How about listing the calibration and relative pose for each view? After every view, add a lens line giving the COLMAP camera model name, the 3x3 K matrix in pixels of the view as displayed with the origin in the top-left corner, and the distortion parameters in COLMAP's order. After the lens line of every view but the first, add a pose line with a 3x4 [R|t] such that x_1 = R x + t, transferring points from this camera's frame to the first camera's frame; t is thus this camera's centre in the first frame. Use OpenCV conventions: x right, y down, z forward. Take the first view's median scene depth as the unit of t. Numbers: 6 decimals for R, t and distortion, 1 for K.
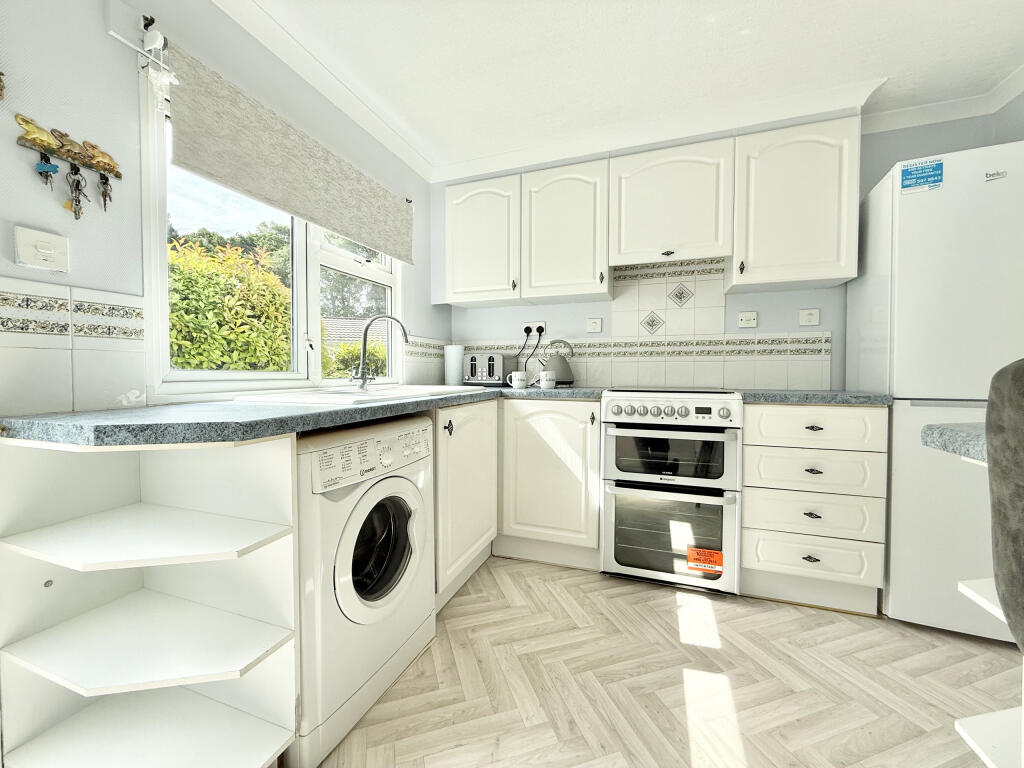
lens RADIAL K [[406.9, 0, 510.1], [0, 406.9, 383.4], [0, 0, 1]] dist [-0.000097, -0.000075]
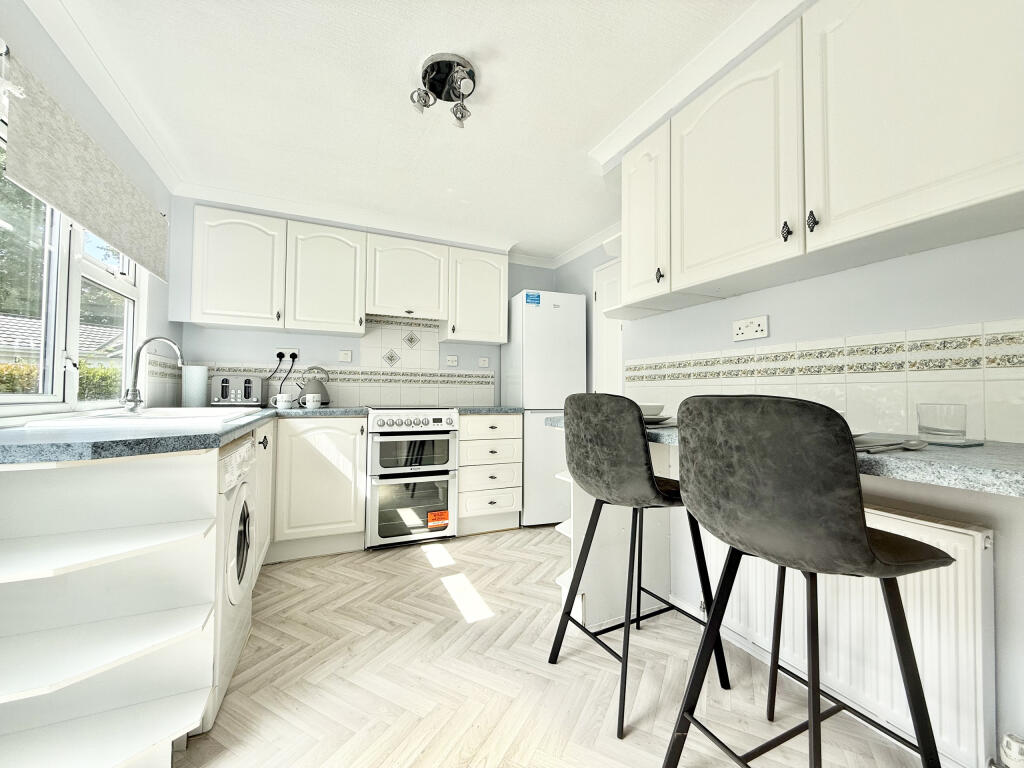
lens RADIAL K [[406.9, 0, 510.1], [0, 406.9, 383.4], [0, 0, 1]] dist [-0.000097, -0.000075]
pose [[0.714742, 0.023830, 0.698983, -0.380157], [0.010955, 0.998915, -0.045257, -0.000612], [-0.699303, 0.040004, 0.713705, -0.277962]]
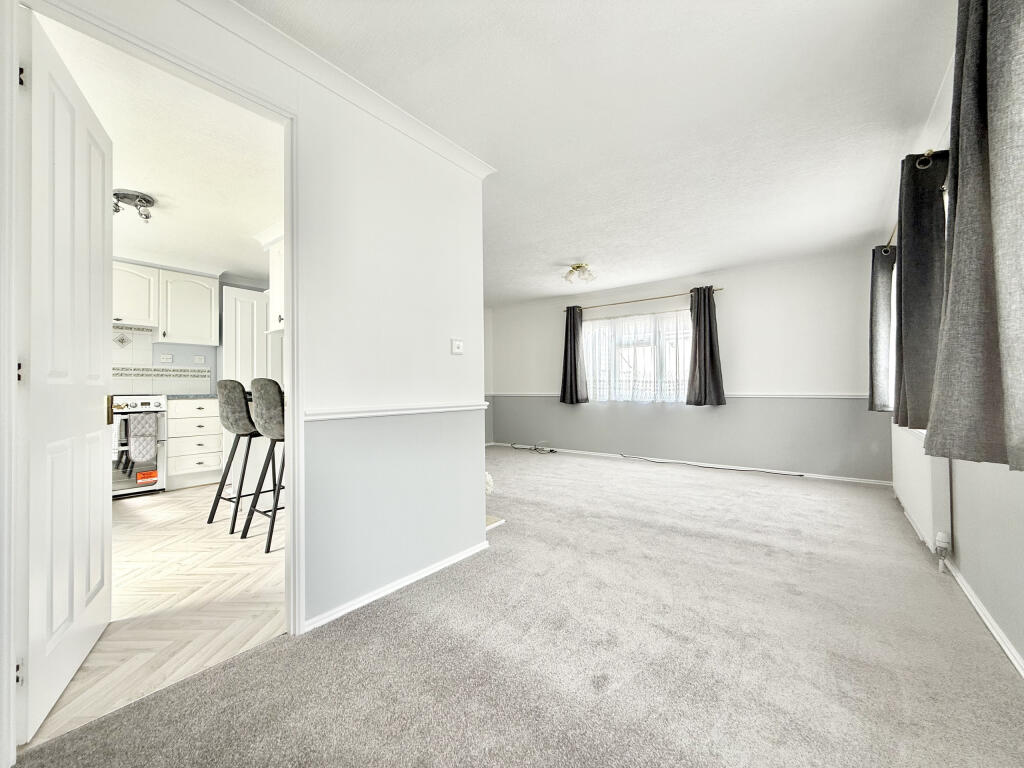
lens RADIAL K [[406.9, 0, 510.1], [0, 406.9, 383.4], [0, 0, 1]] dist [-0.000097, -0.000075]
pose [[0.309791, 0.010756, 0.950744, -0.845581], [0.034342, 0.999157, -0.022494, 0.067226], [-0.950184, 0.039619, 0.309160, -1.291991]]
